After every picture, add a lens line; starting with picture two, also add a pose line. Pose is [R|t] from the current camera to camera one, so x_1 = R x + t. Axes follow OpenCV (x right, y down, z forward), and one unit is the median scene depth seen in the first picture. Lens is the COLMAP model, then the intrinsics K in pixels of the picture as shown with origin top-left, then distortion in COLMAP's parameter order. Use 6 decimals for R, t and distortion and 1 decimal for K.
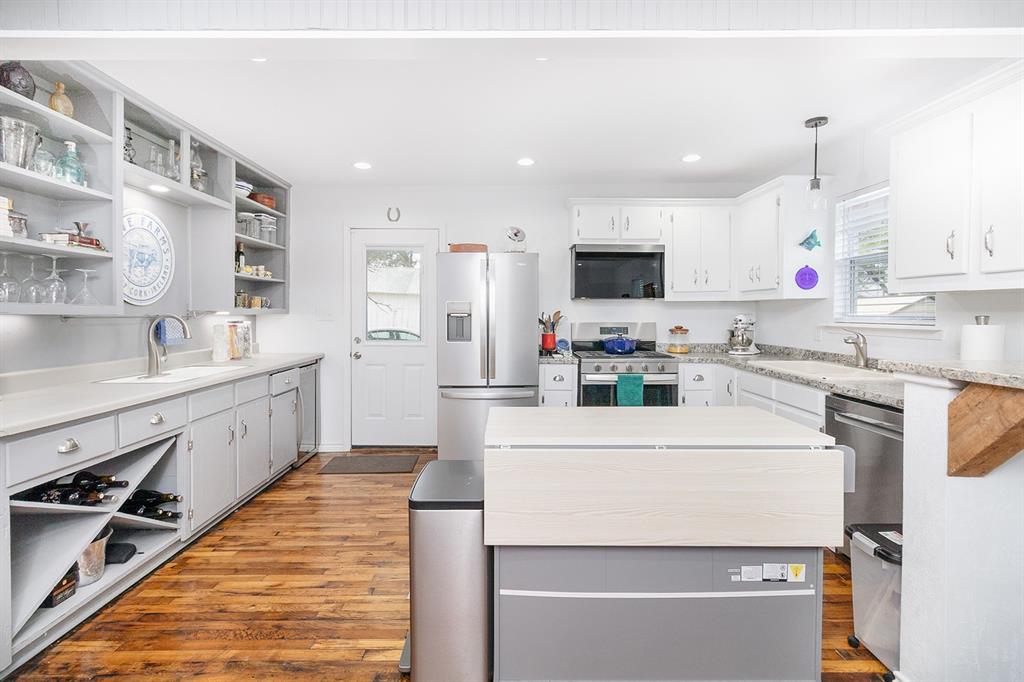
lens RADIAL K [[478.5, 0, 510.5], [0, 478.5, 326.1], [0, 0, 1]] dist [0.000961, 0.000091]
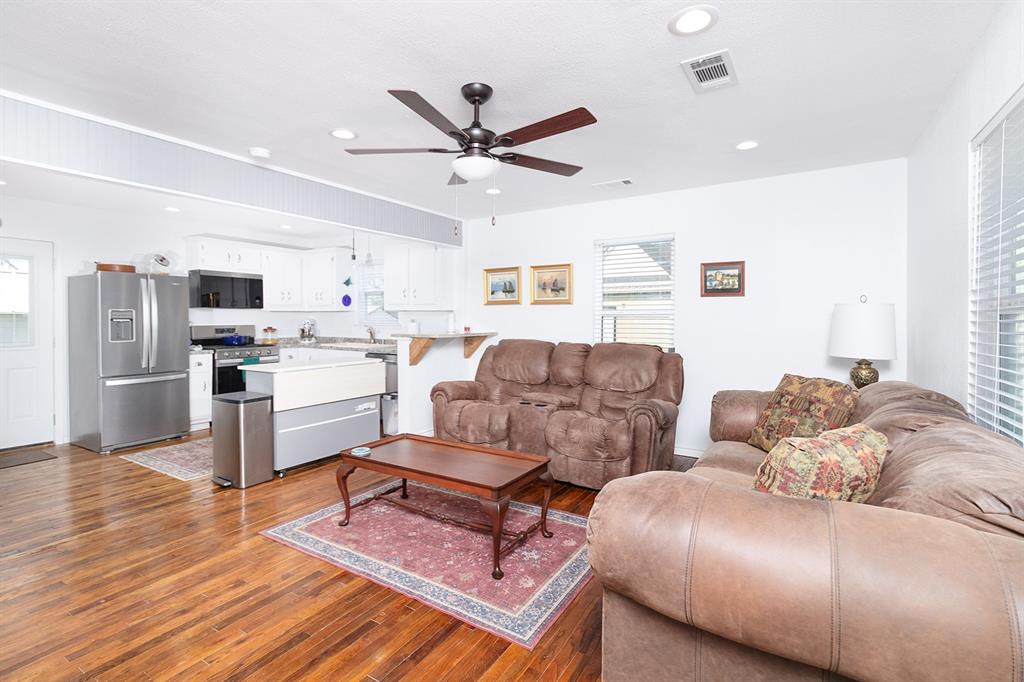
lens RADIAL K [[478.5, 0, 510.5], [0, 478.5, 326.1], [0, 0, 1]] dist [0.000961, 0.000091]
pose [[0.539891, -0.012543, 0.841641, -0.590801], [0.023533, 0.999723, -0.000197, 0.017897], [-0.841406, 0.019912, 0.540037, -0.549722]]
